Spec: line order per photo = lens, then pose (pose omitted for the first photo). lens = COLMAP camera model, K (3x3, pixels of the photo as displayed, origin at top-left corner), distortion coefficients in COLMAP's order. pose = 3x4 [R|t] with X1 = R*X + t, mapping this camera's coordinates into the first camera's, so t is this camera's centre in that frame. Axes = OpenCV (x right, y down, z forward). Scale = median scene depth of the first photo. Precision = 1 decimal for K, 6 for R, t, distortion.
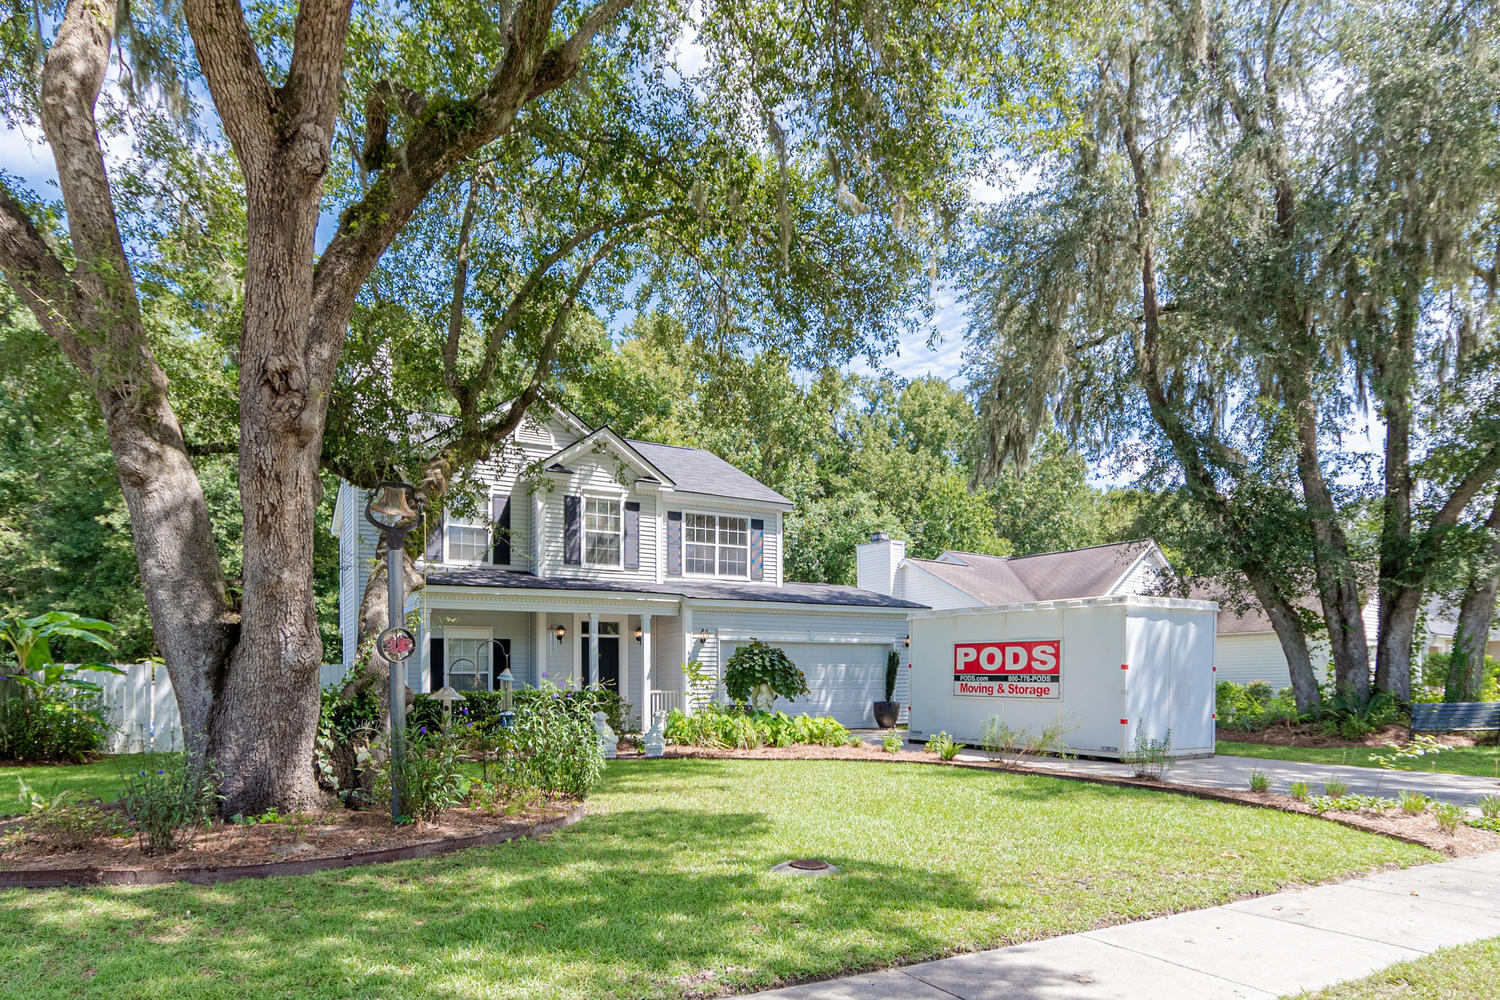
lens RADIAL K [[812.6, 0, 750.0], [0, 812.6, 500.0], [0, 0, 1]] dist [-0.003704, -0.000687]
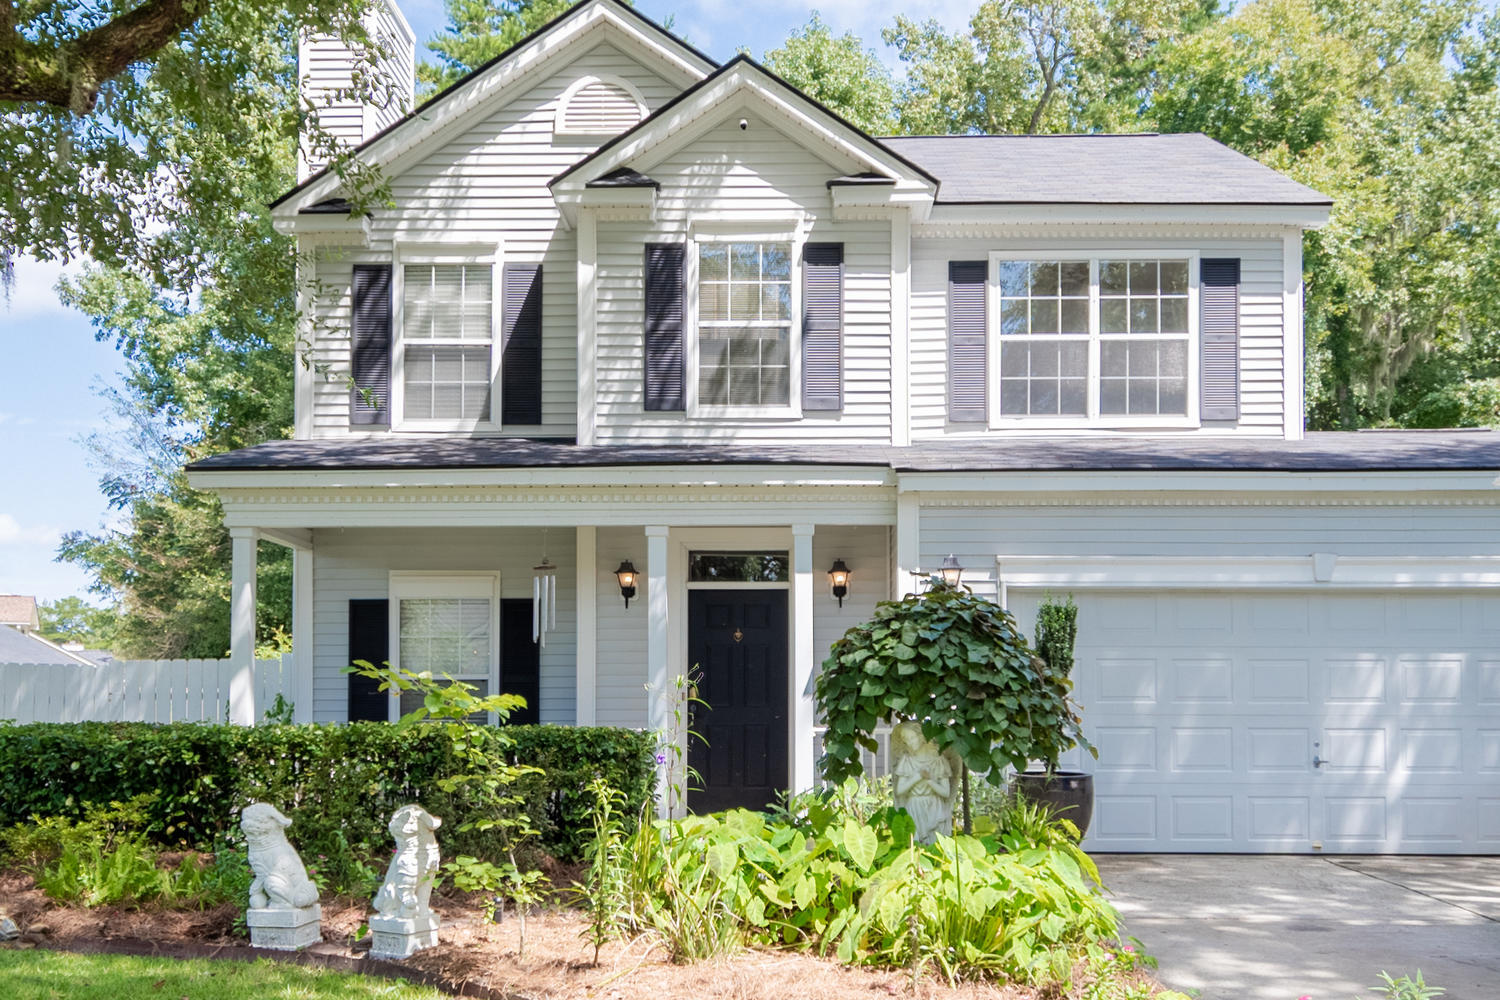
lens RADIAL K [[812.6, 0, 750.0], [0, 812.6, 500.0], [0, 0, 1]] dist [-0.003704, -0.000687]
pose [[0.820515, 0.017161, -0.571367, 0.052309], [0.097292, 0.980772, 0.169176, 0.055774], [0.563284, -0.194401, 0.803069, 0.657996]]
